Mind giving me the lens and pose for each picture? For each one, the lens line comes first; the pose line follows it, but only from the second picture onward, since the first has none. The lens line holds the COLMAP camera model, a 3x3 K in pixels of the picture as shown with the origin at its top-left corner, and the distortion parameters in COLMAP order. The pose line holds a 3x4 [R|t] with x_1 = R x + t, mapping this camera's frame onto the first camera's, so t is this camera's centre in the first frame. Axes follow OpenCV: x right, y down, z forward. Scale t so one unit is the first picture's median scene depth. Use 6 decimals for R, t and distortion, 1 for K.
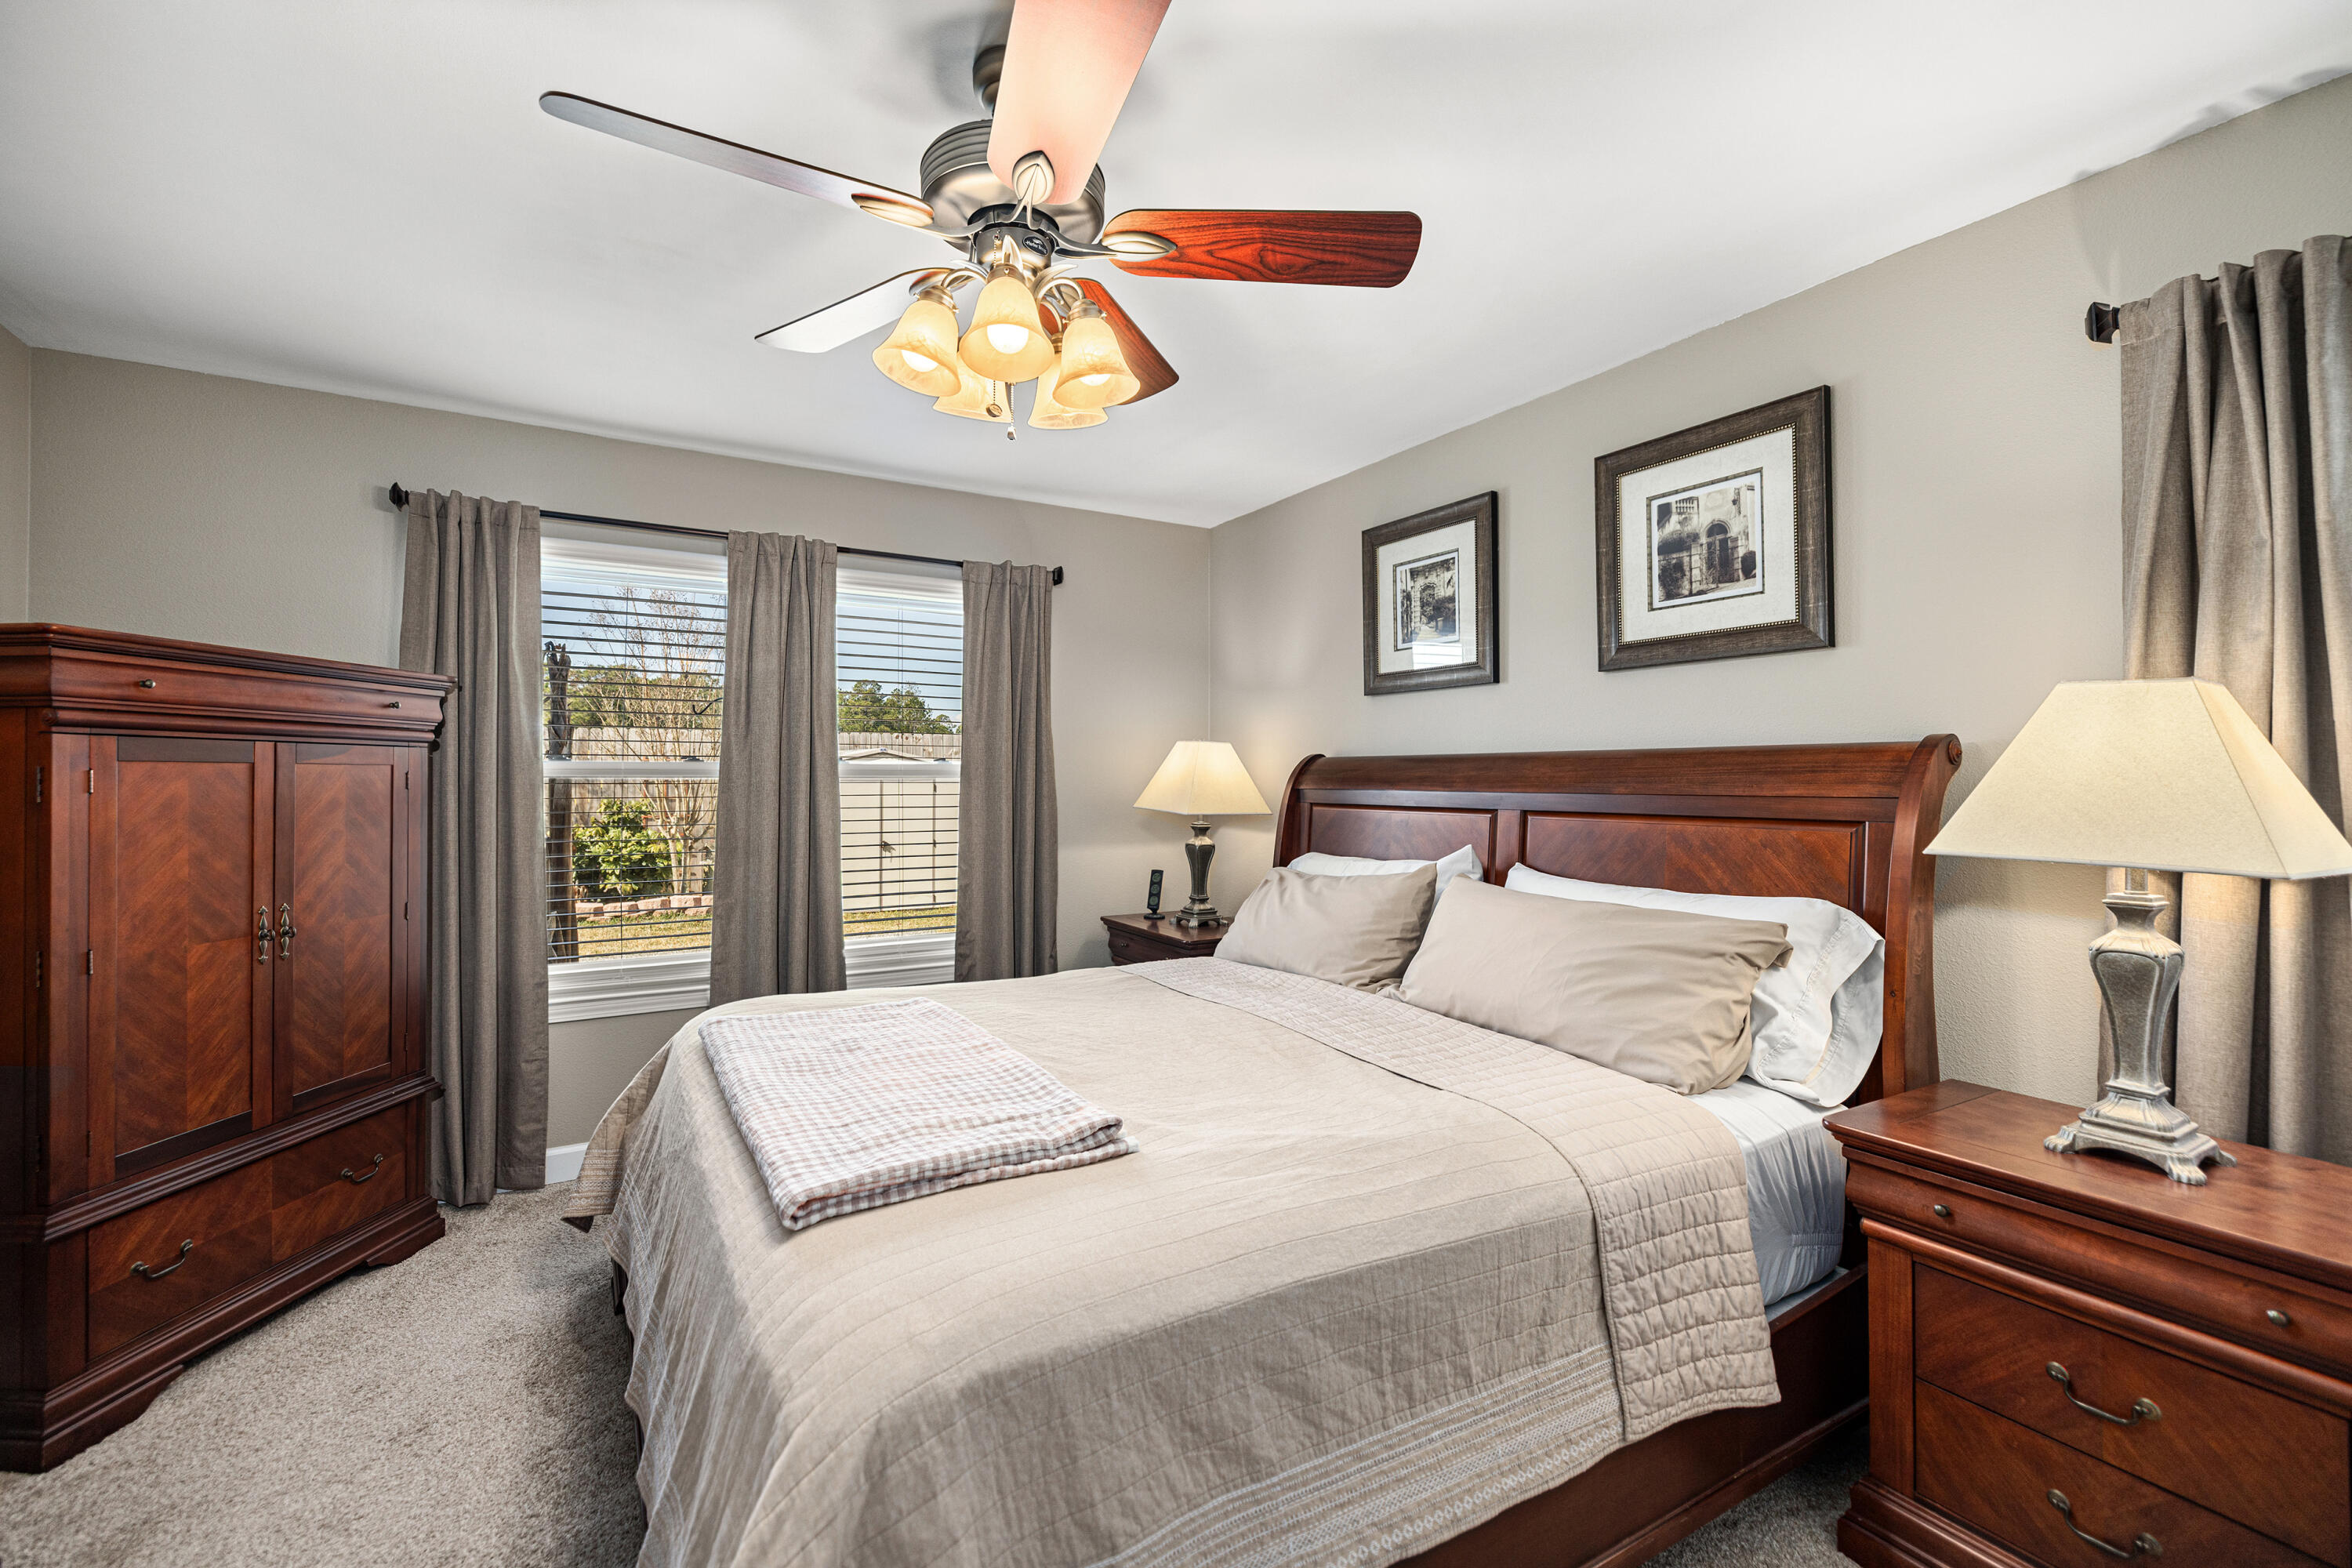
lens RADIAL K [[992.6, 0, 1154.4], [0, 992.6, 770.7], [0, 0, 1]] dist [0.006742, -0.002897]
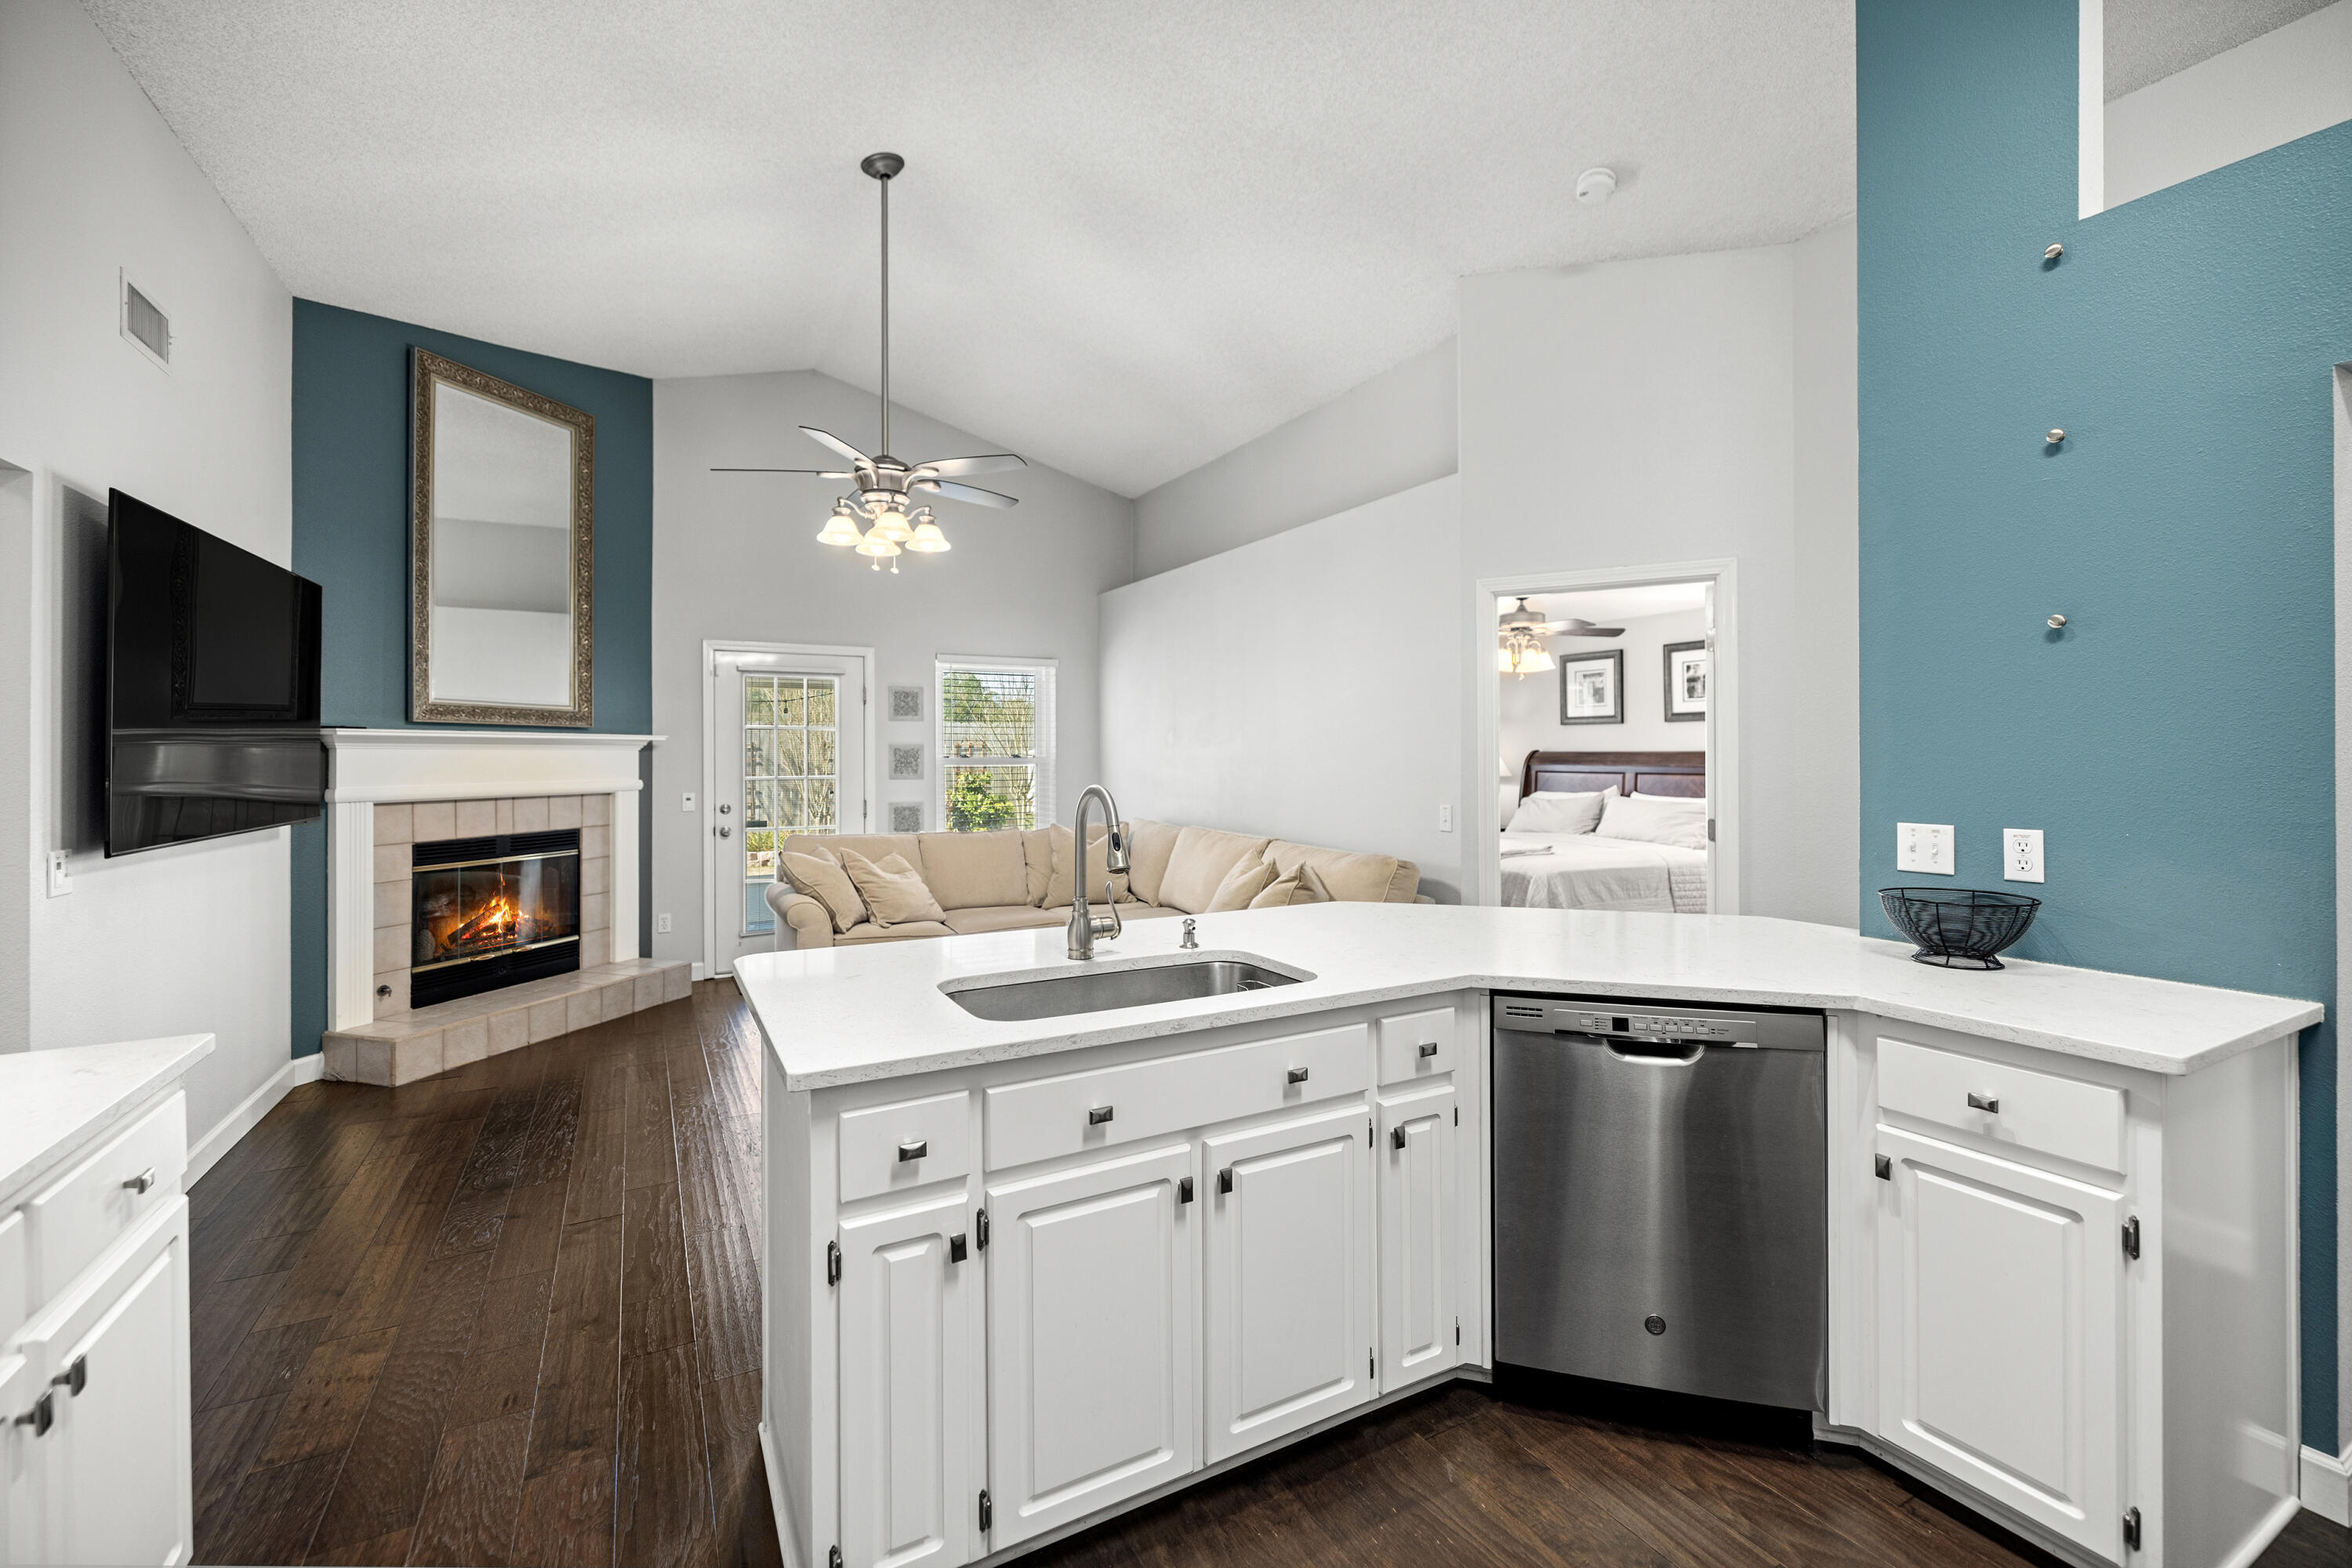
lens RADIAL K [[992.6, 0, 1156.3], [0, 992.6, 750.8], [0, 0, 1]] dist [0.006742, -0.002897]
pose [[0.999579, -0.003733, -0.028771, -0.747805], [0.003980, 0.999956, 0.008528, -0.042316], [0.028738, -0.008639, 0.999550, -1.522497]]
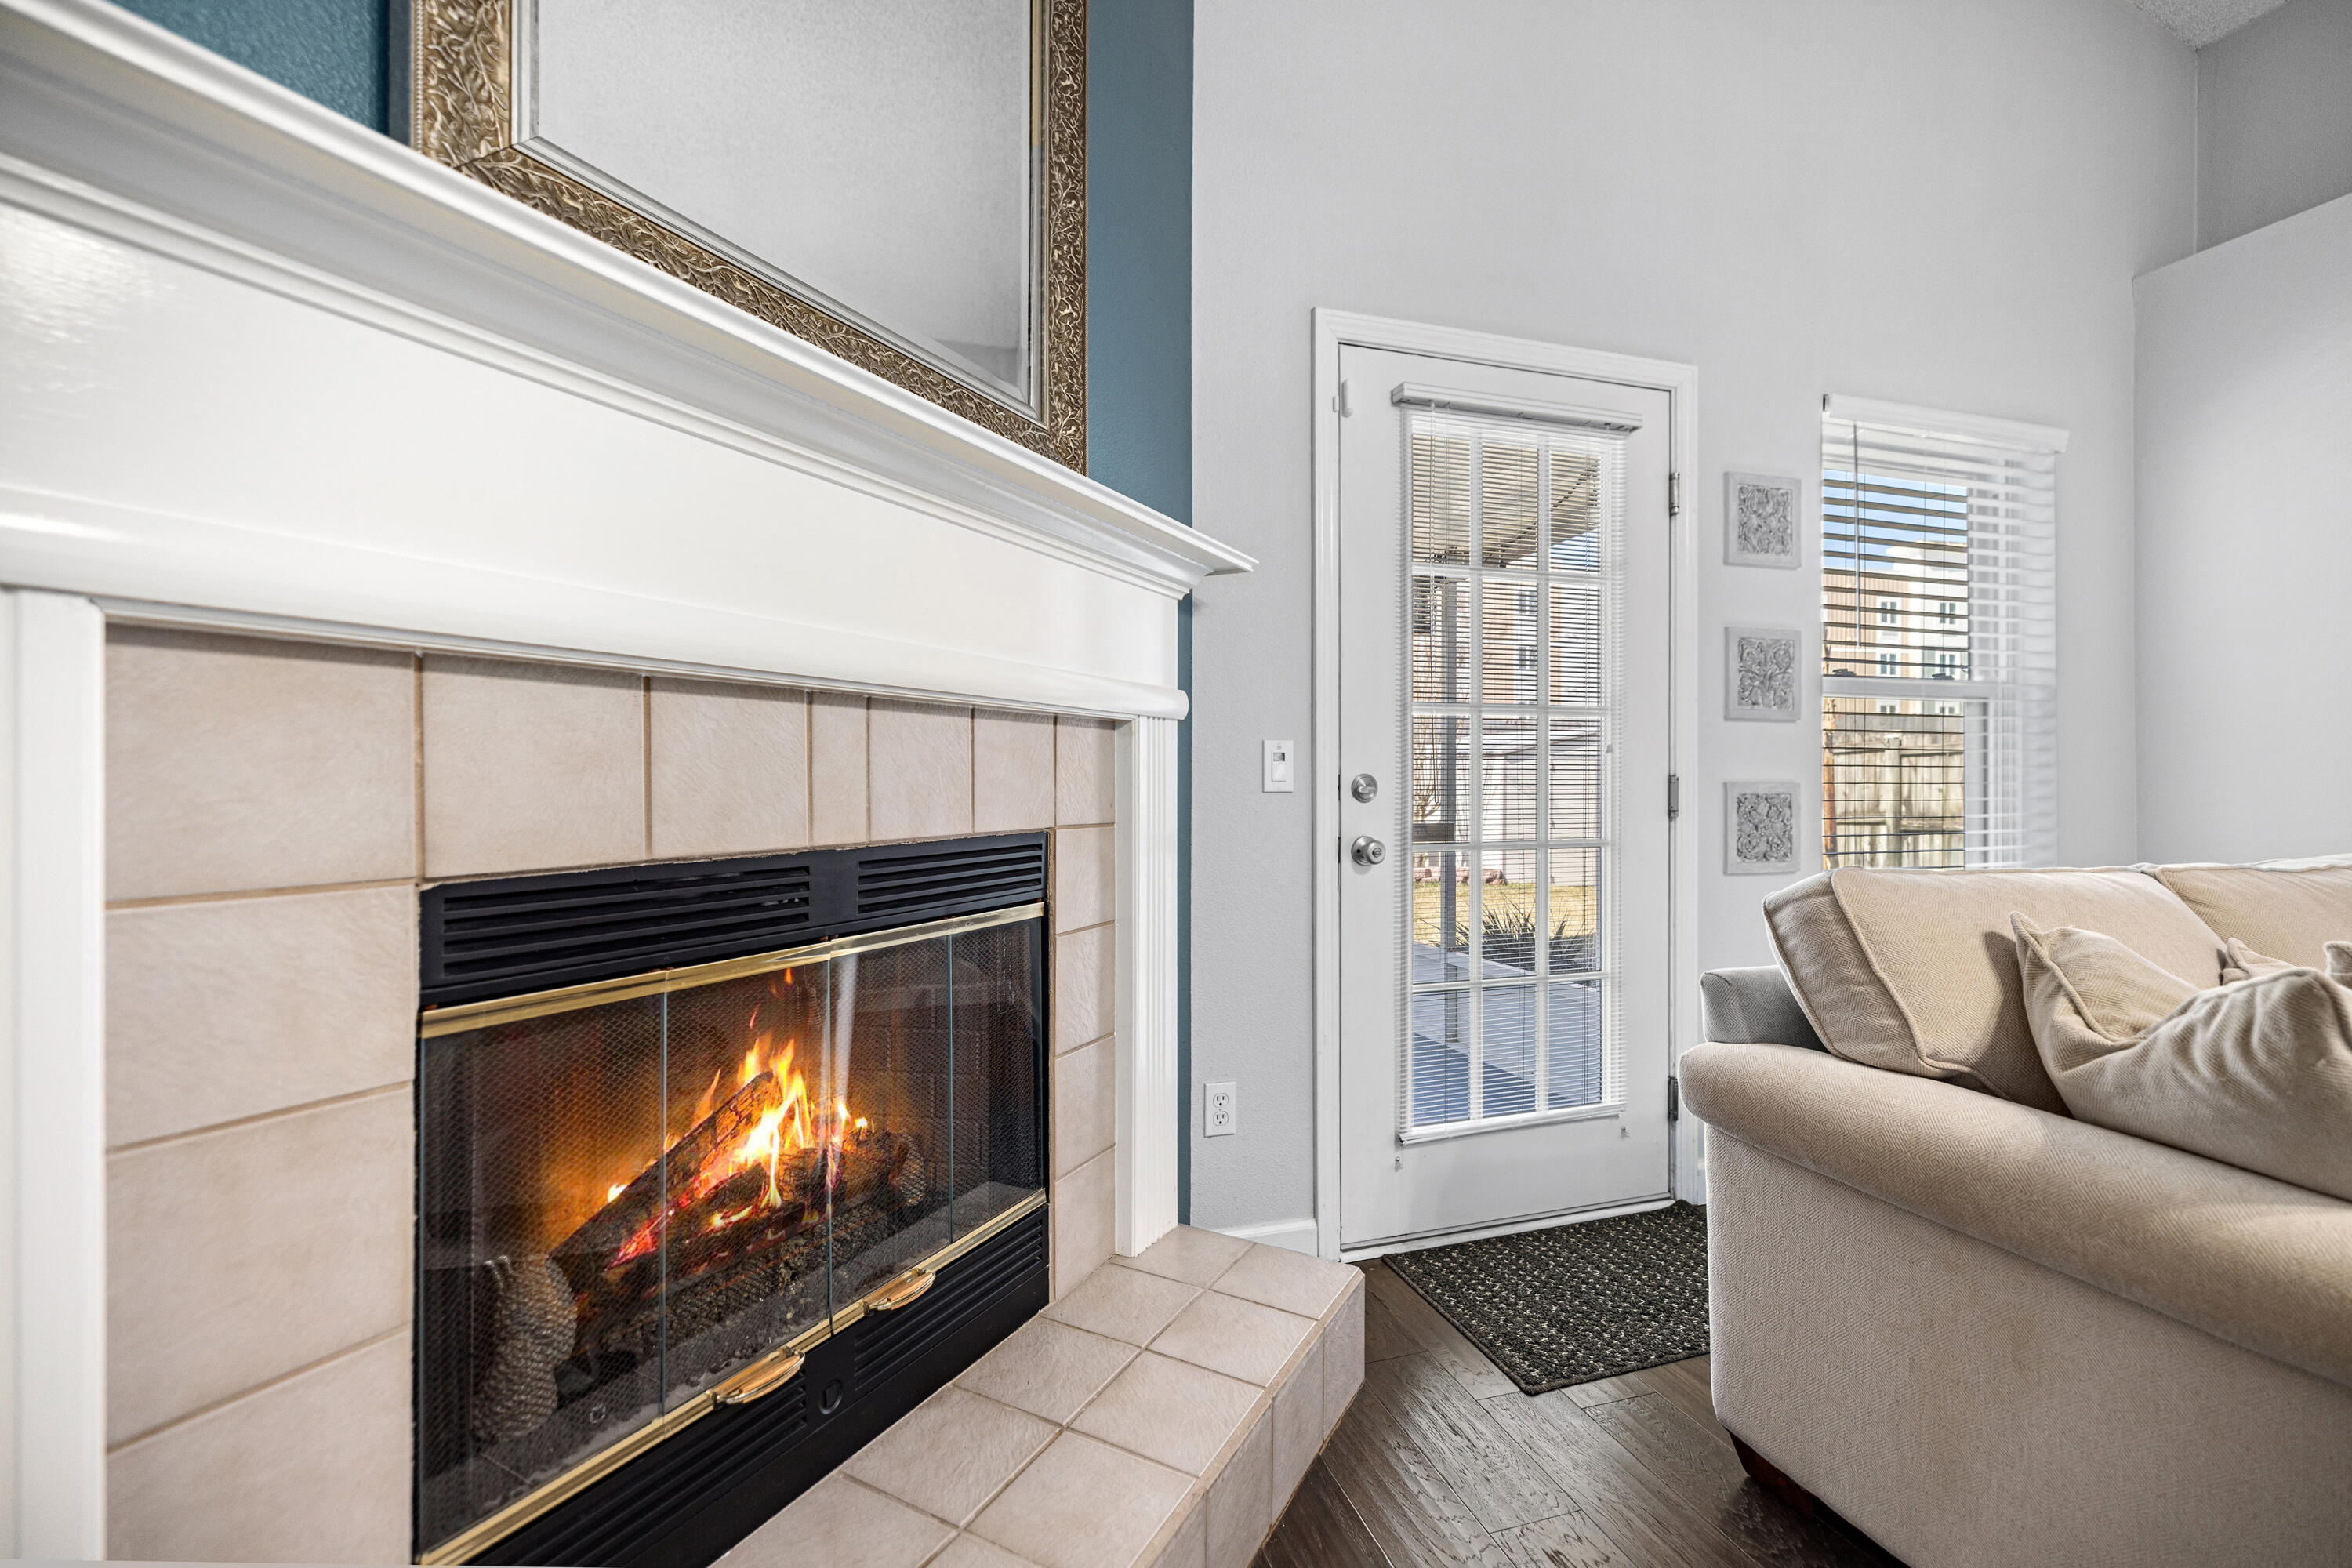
lens RADIAL K [[992.6, 0, 1188.7], [0, 992.6, 784.7], [0, 0, 1]] dist [0.006742, -0.002897]
pose [[0.977998, 0.000819, -0.208613, -1.611923], [0.002722, 0.999857, 0.016684, 0.069890], [0.208597, -0.016885, 0.977856, -0.328731]]
